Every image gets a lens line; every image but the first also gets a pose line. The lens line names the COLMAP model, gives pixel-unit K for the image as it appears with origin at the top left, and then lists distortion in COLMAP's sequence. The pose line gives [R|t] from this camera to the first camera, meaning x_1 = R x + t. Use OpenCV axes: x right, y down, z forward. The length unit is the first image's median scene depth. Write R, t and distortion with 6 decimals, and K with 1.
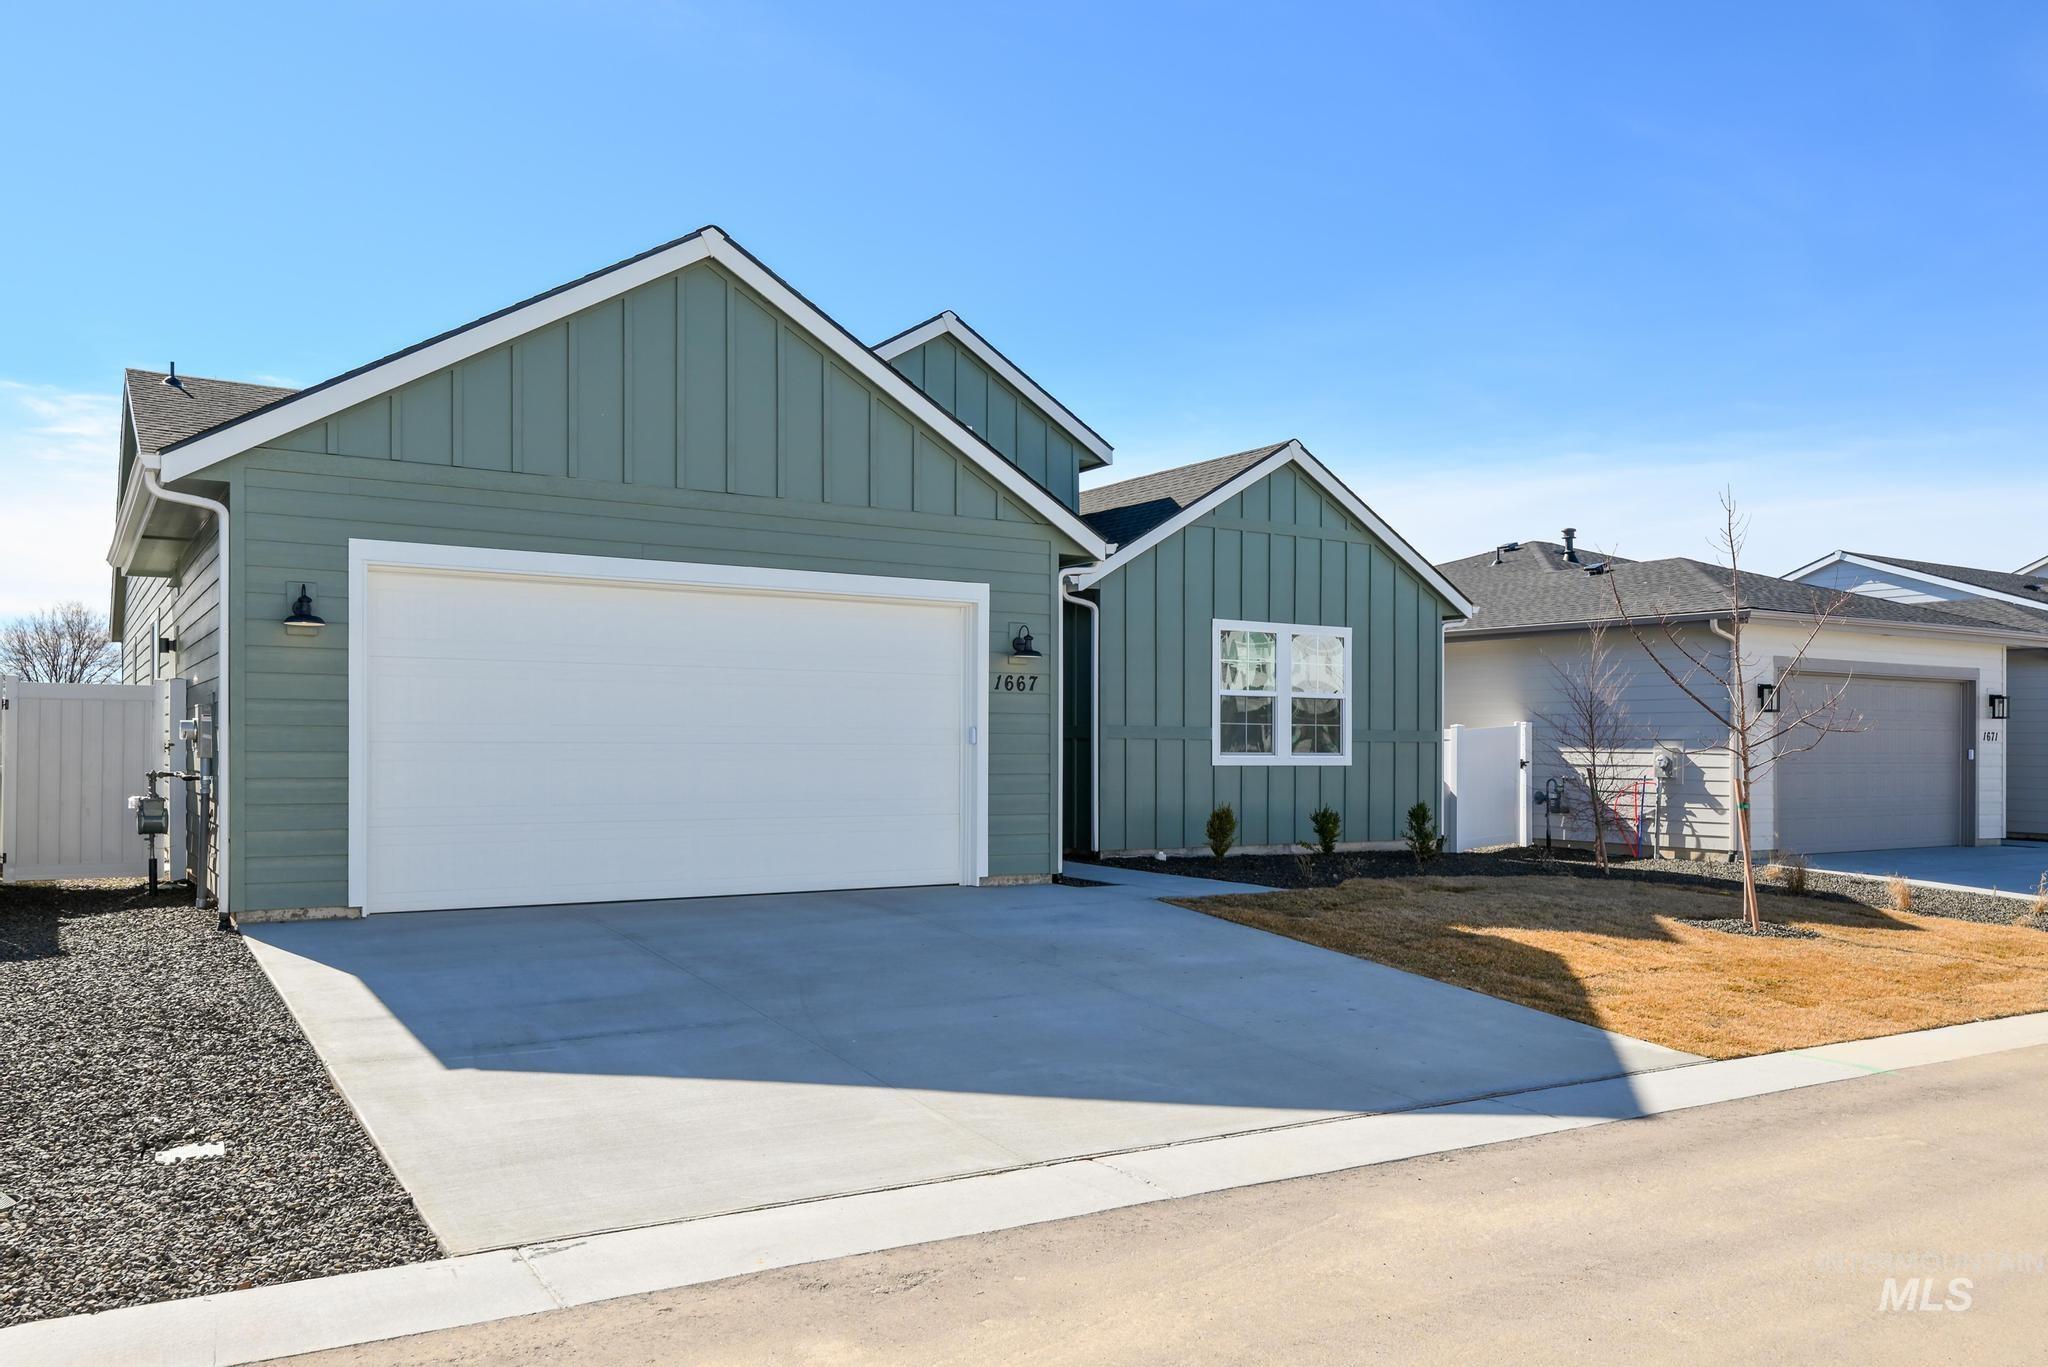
lens RADIAL K [[1484.2, 0, 1017.4], [0, 1484.2, 771.0], [0, 0, 1]] dist [-0.118817, -0.000139]
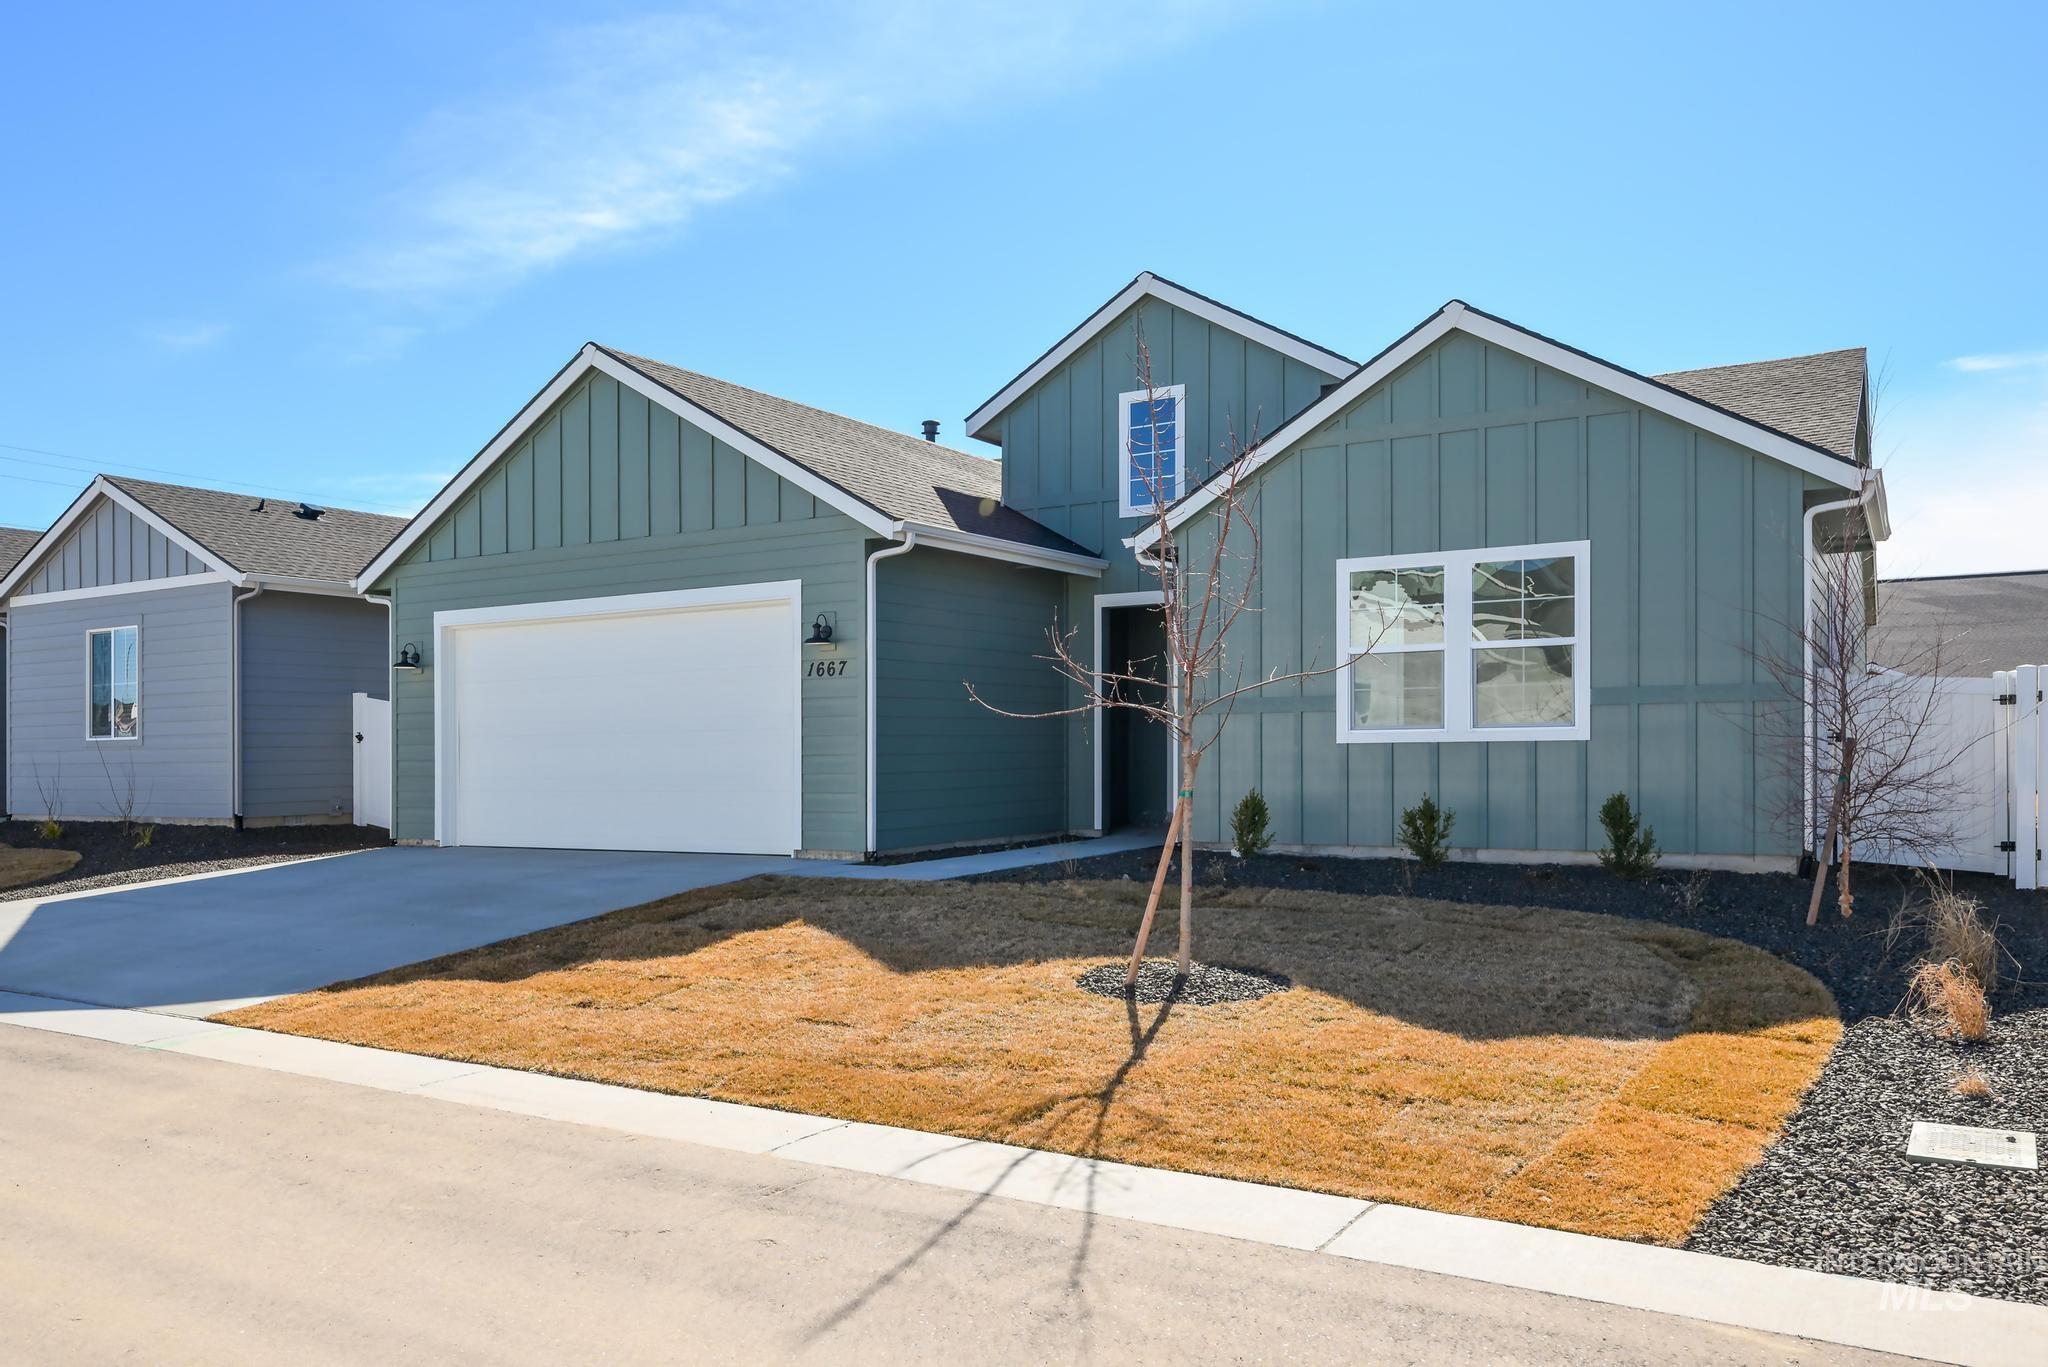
lens RADIAL K [[1484.2, 0, 1017.4], [0, 1484.2, 771.0], [0, 0, 1]] dist [-0.118817, -0.000139]
pose [[0.468680, 0.001839, -0.883366, 0.993575], [0.003194, 0.999988, 0.003777, 0.009748], [0.883362, -0.004591, 0.468669, 0.626964]]
